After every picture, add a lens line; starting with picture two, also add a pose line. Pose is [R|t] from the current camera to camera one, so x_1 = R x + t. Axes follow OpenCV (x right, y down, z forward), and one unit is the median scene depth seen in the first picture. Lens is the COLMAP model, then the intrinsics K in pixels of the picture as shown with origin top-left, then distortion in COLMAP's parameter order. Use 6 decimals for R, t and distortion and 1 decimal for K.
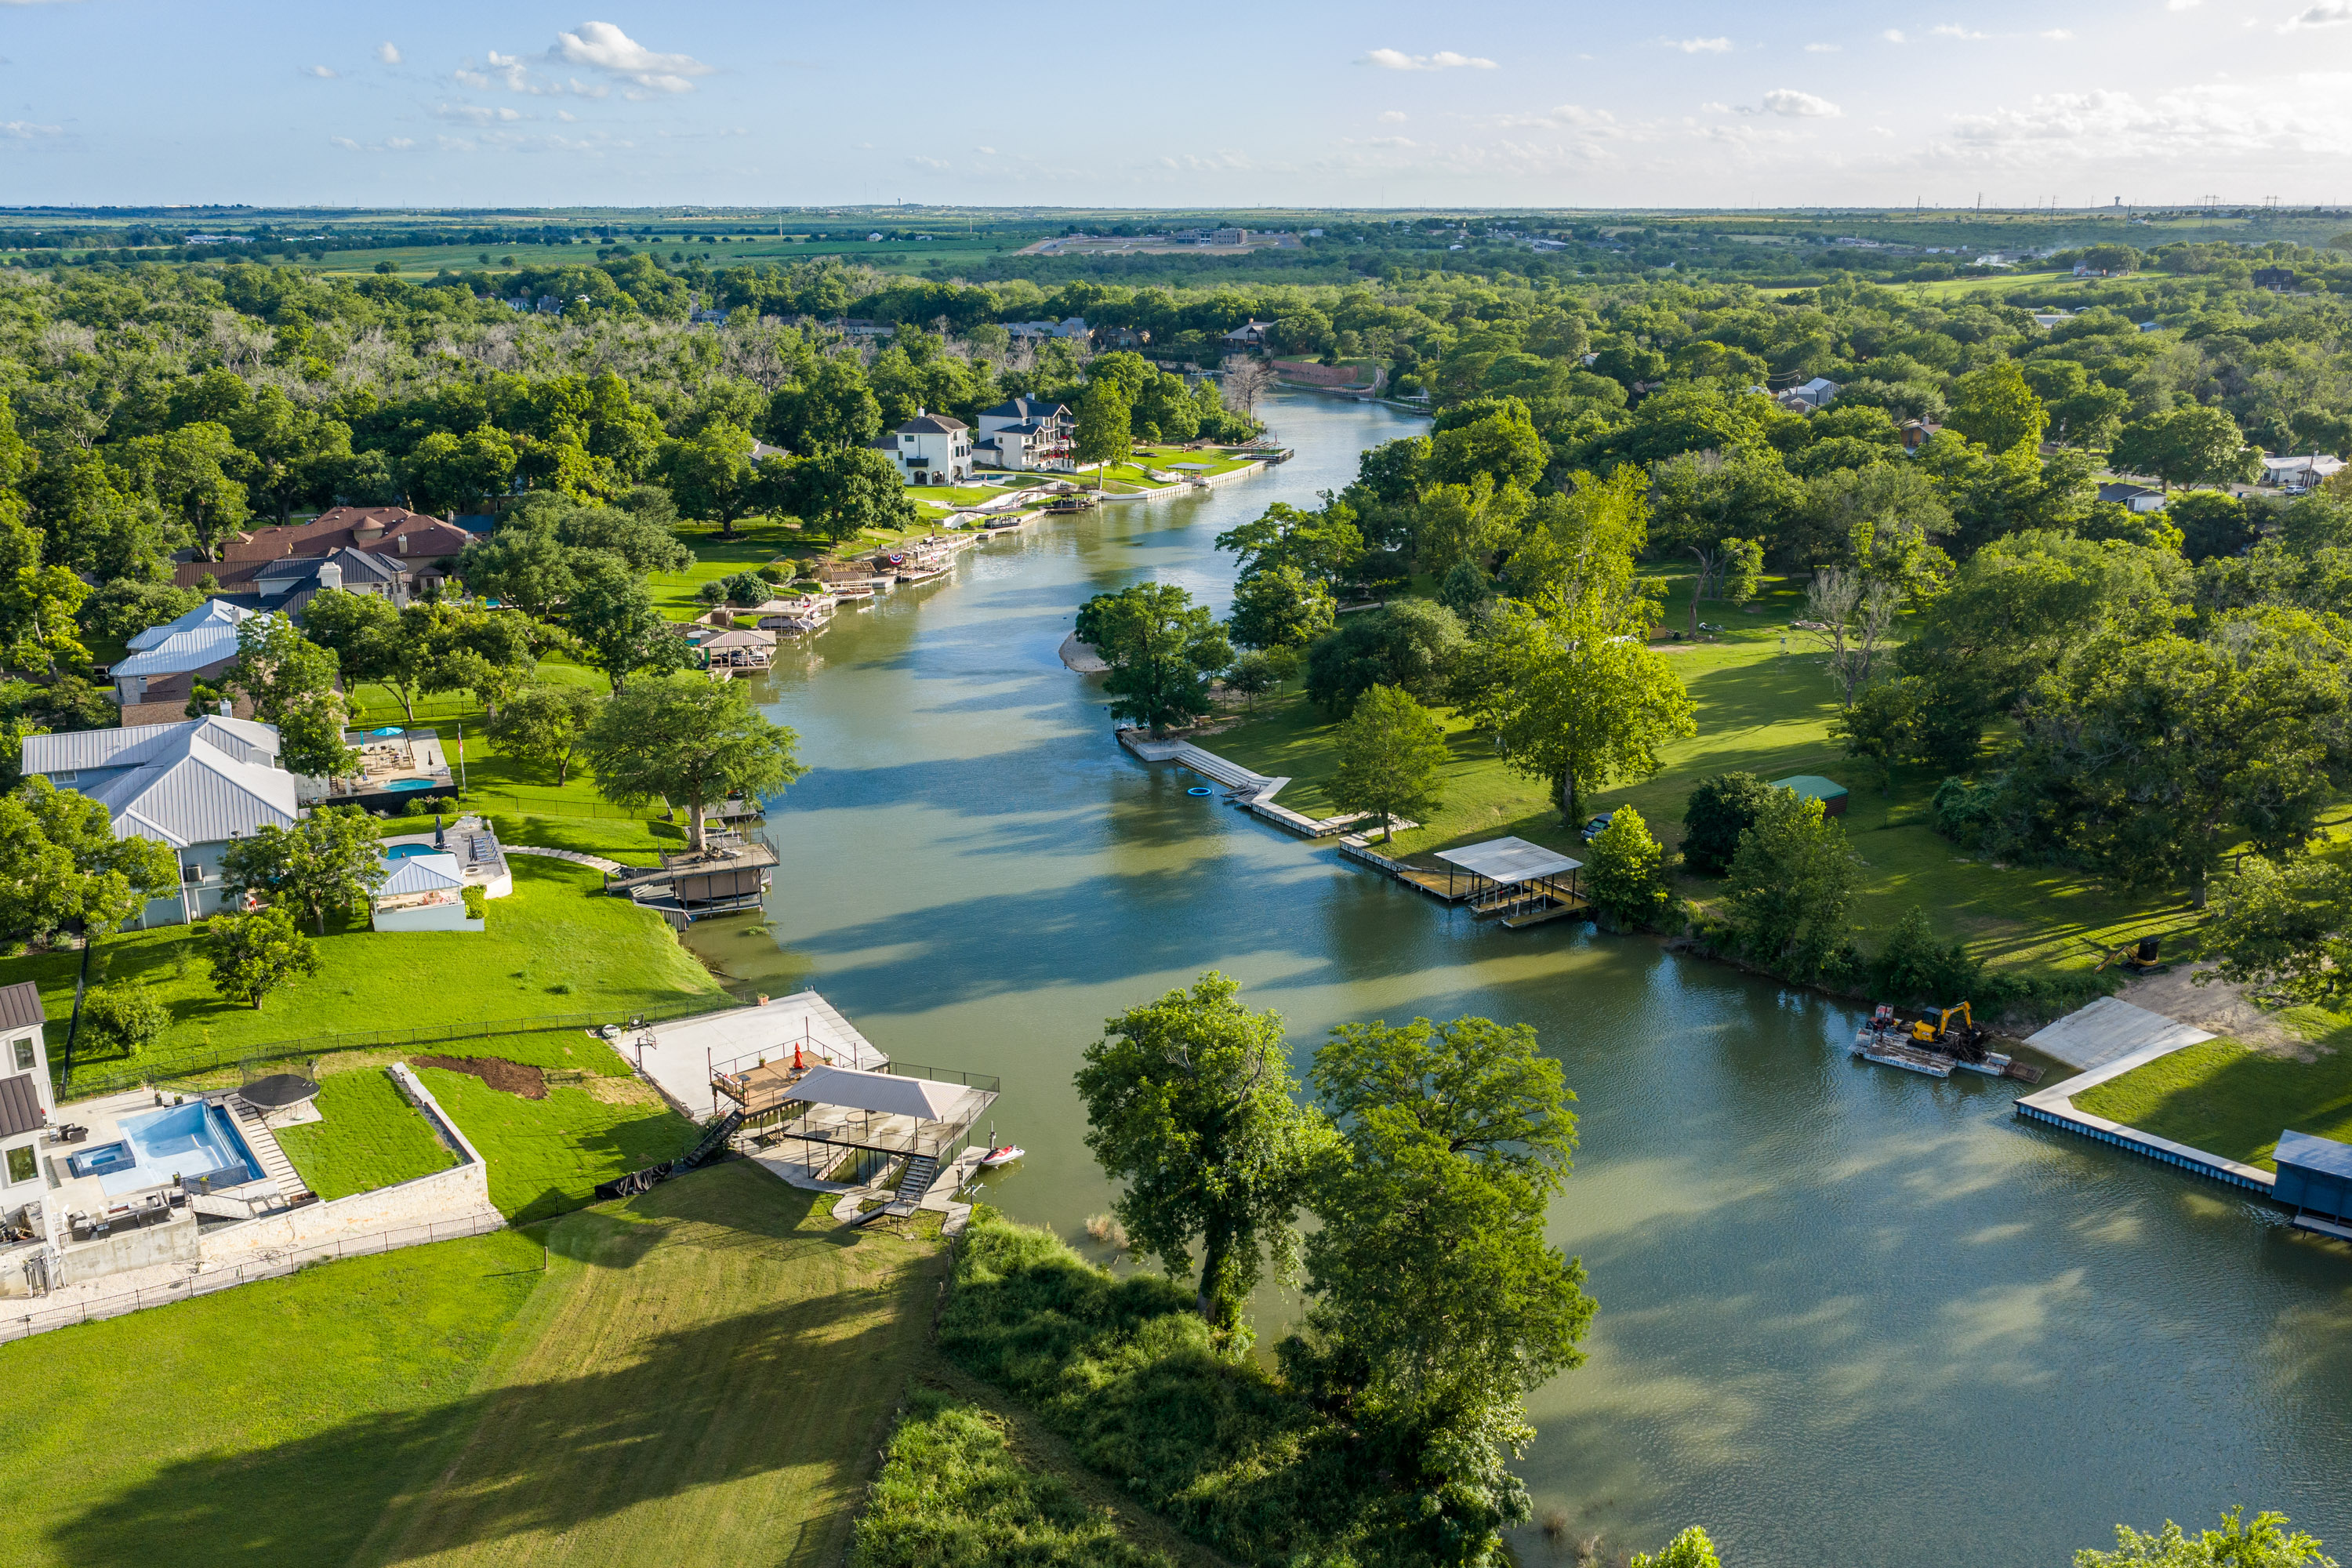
lens RADIAL K [[1925.8, 0, 1182.7], [0, 1925.8, 772.0], [0, 0, 1]] dist [0.016852, -0.036771]
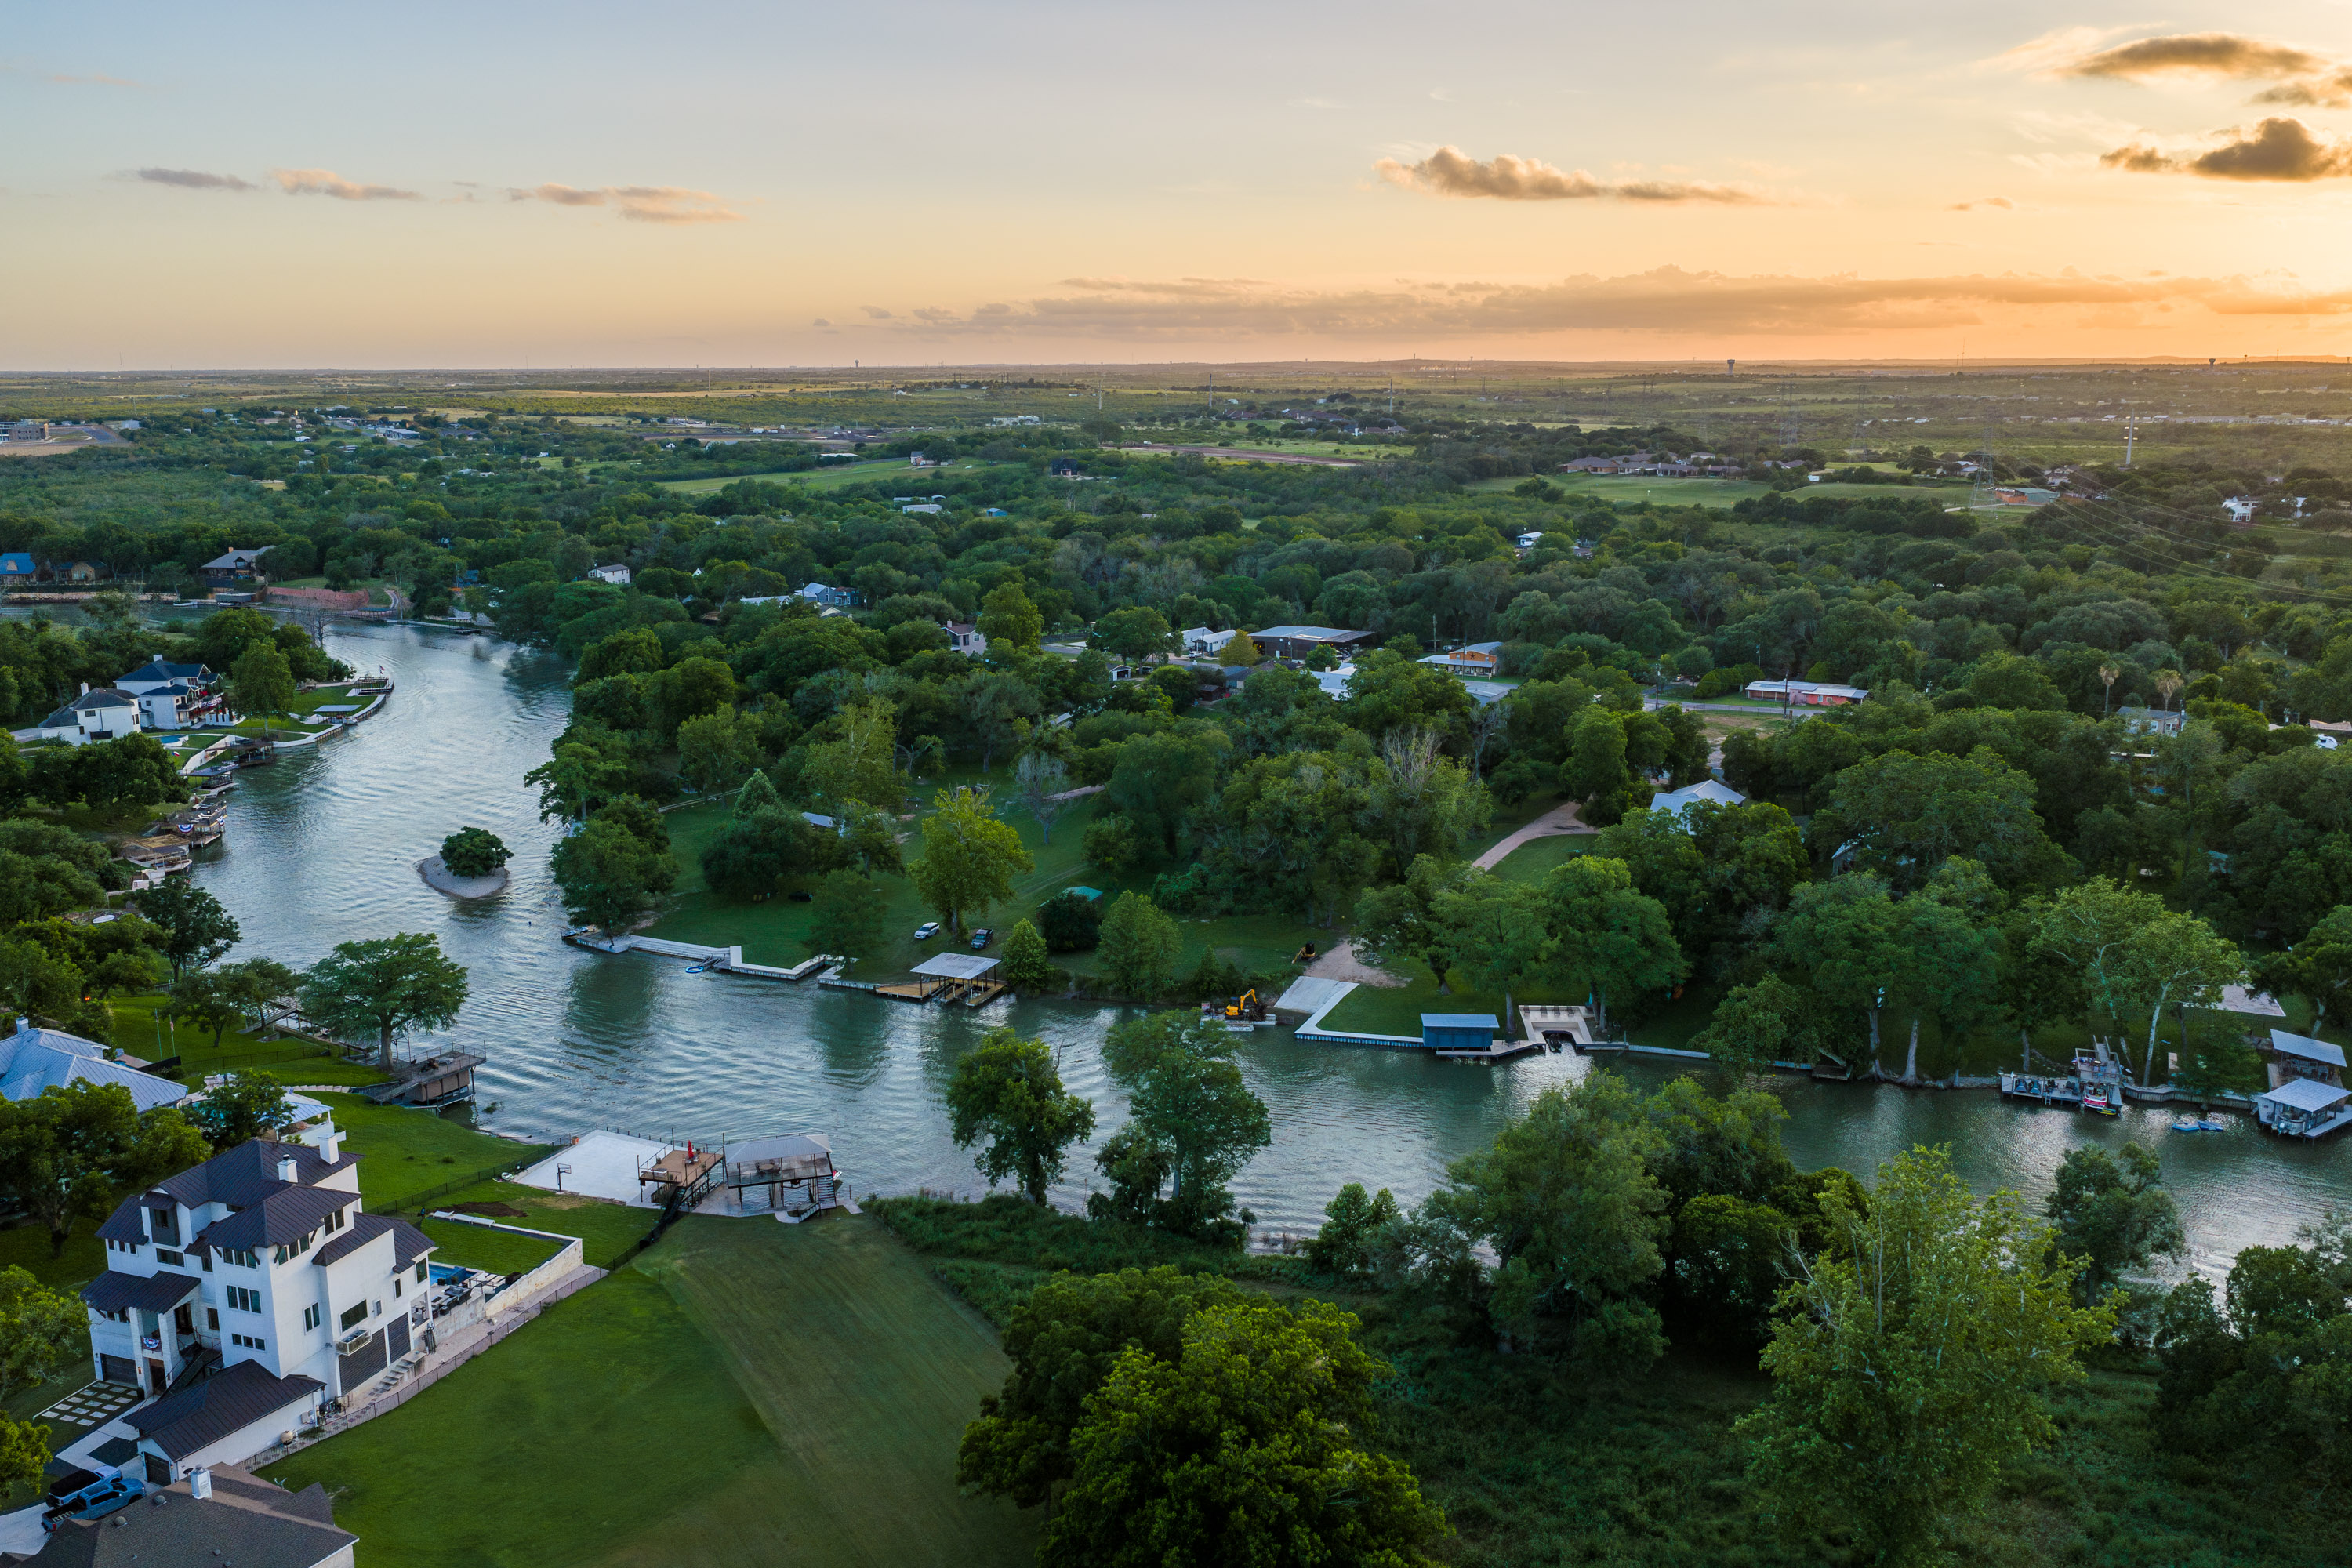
lens RADIAL K [[1925.8, 0, 1145.7], [0, 1925.8, 780.7], [0, 0, 1]] dist [0.016852, -0.036771]
pose [[0.834211, -0.120909, 0.538028, -0.276004], [0.160180, 0.986729, -0.026616, -0.019411], [-0.527669, 0.108384, 0.842507, -0.222905]]
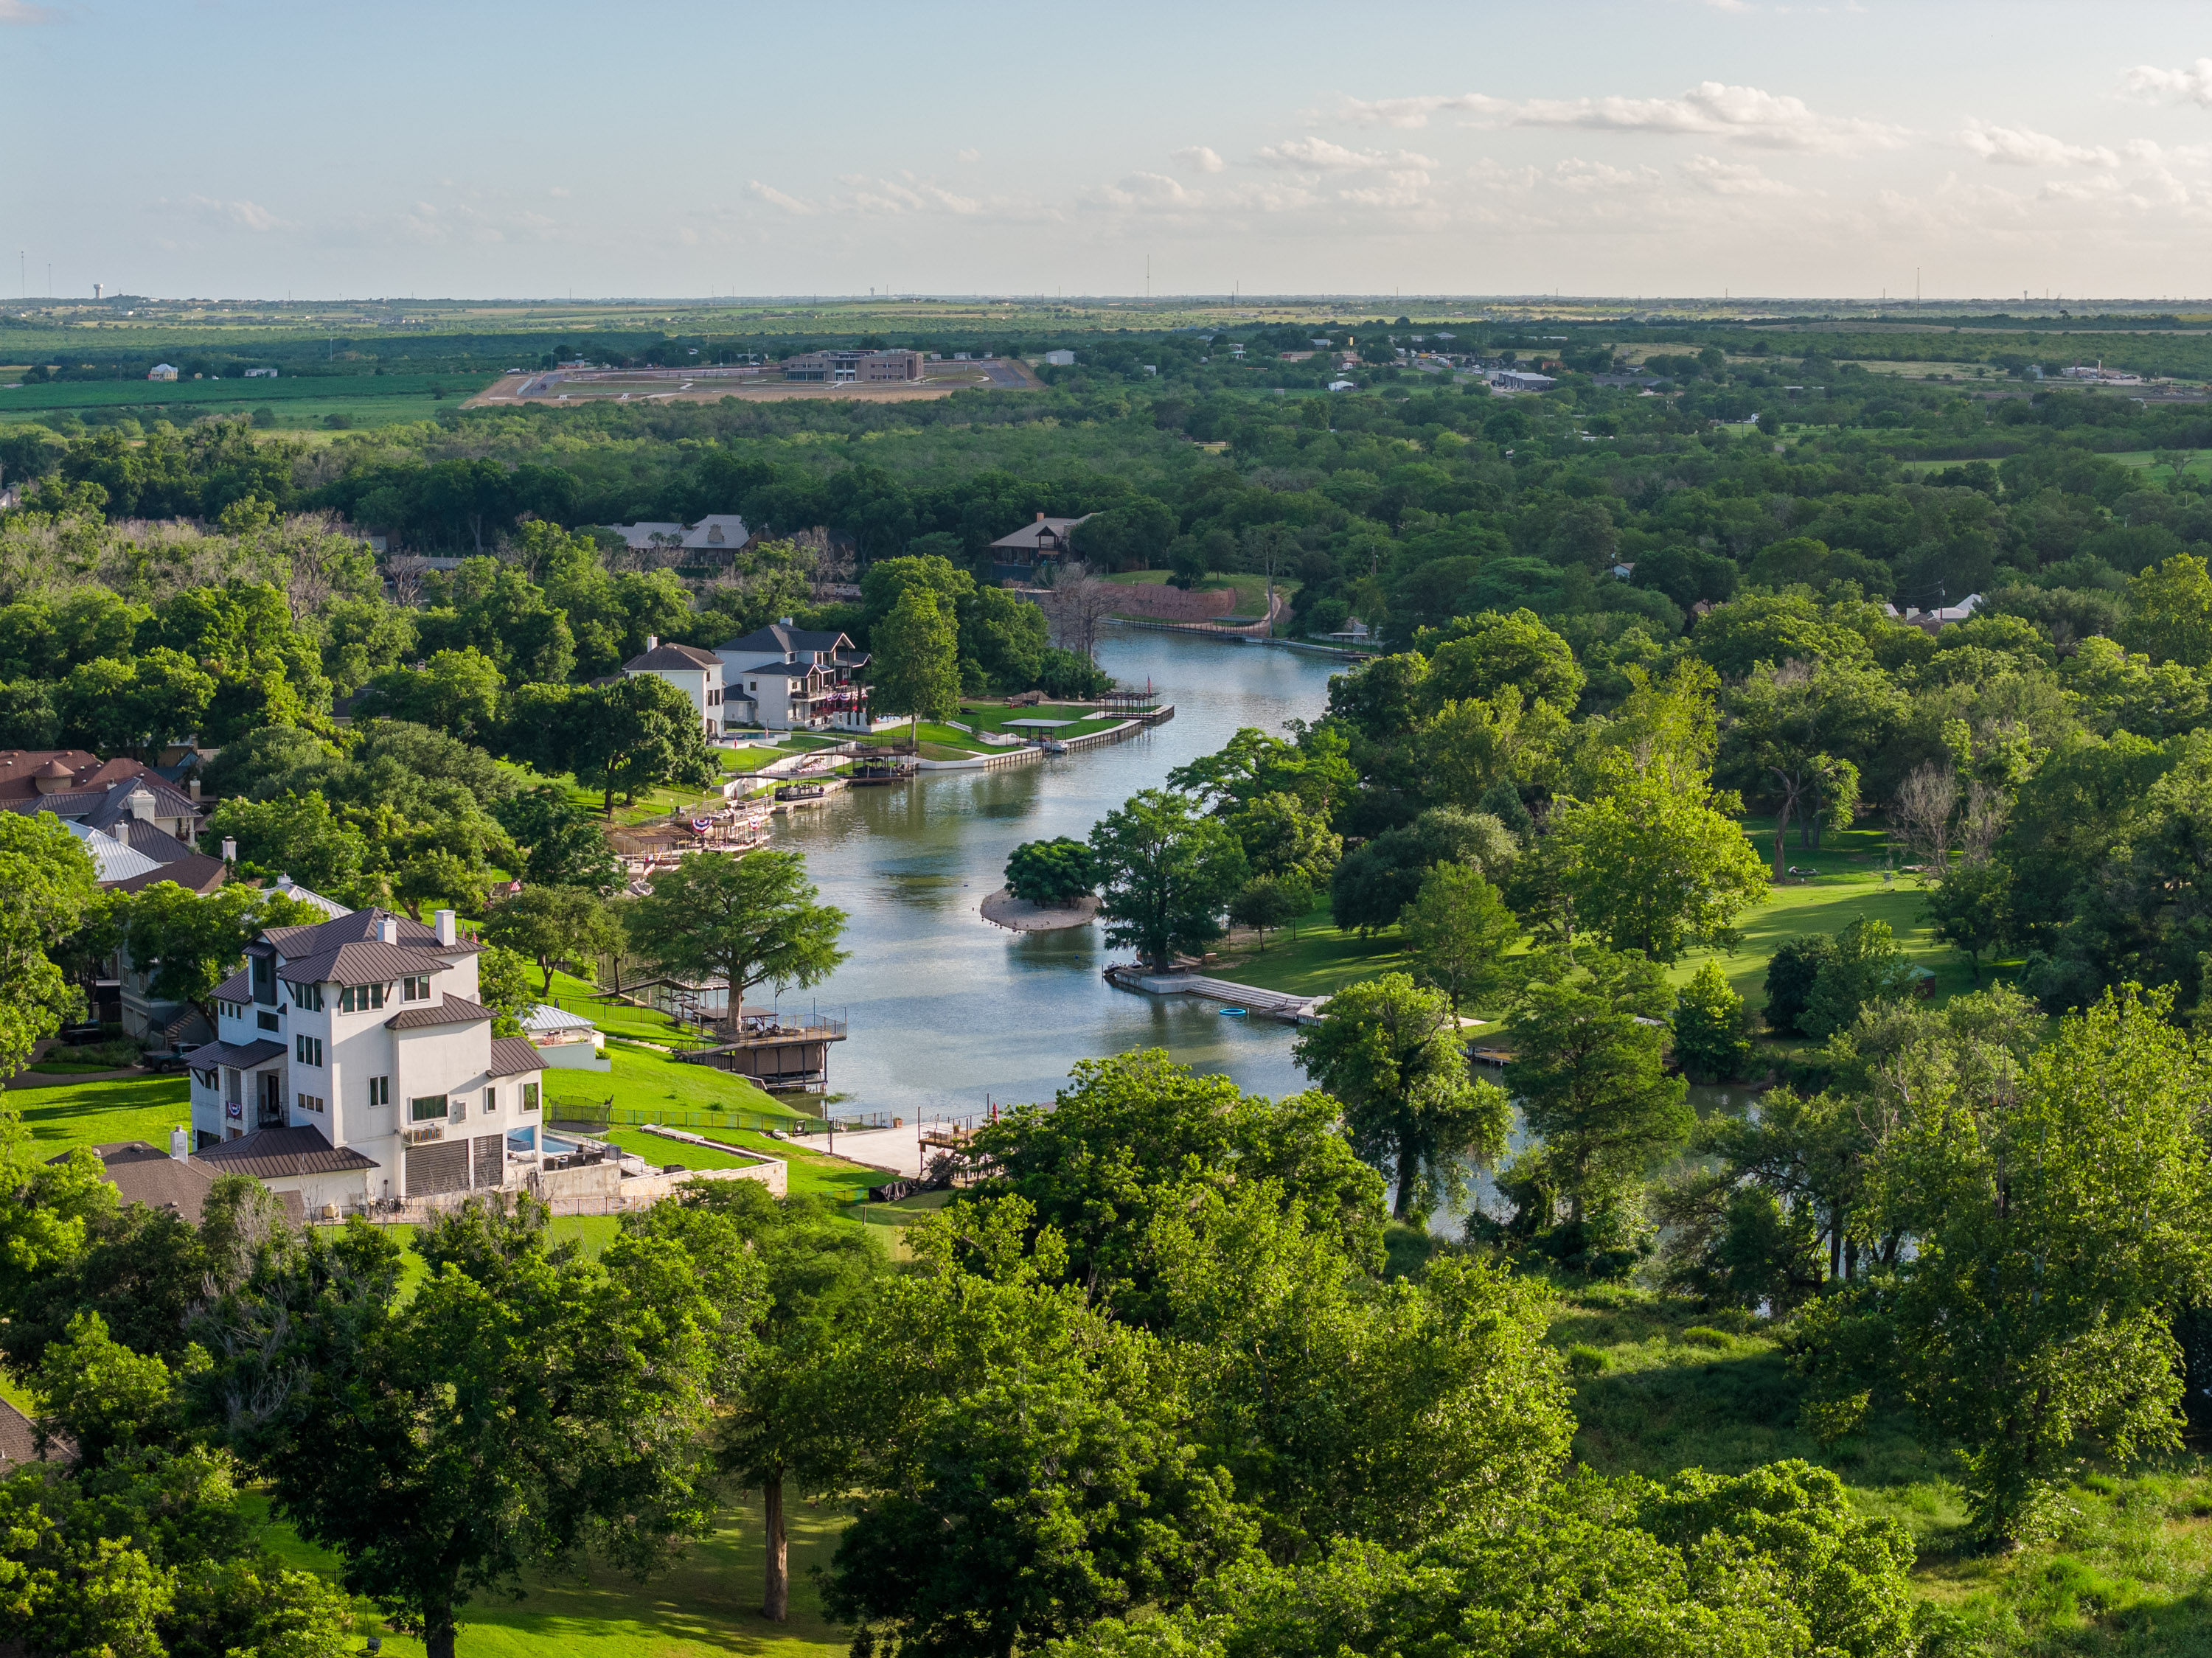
lens RADIAL K [[4370.5, 0, 1102.5], [0, 4370.5, 816.2], [0, 0, 1]] dist [-0.172077, 0.000000]
pose [[0.995901, -0.013341, 0.089457, -0.142661], [0.027934, 0.986077, -0.163928, 0.155264], [-0.086024, 0.165755, 0.982408, -0.608635]]
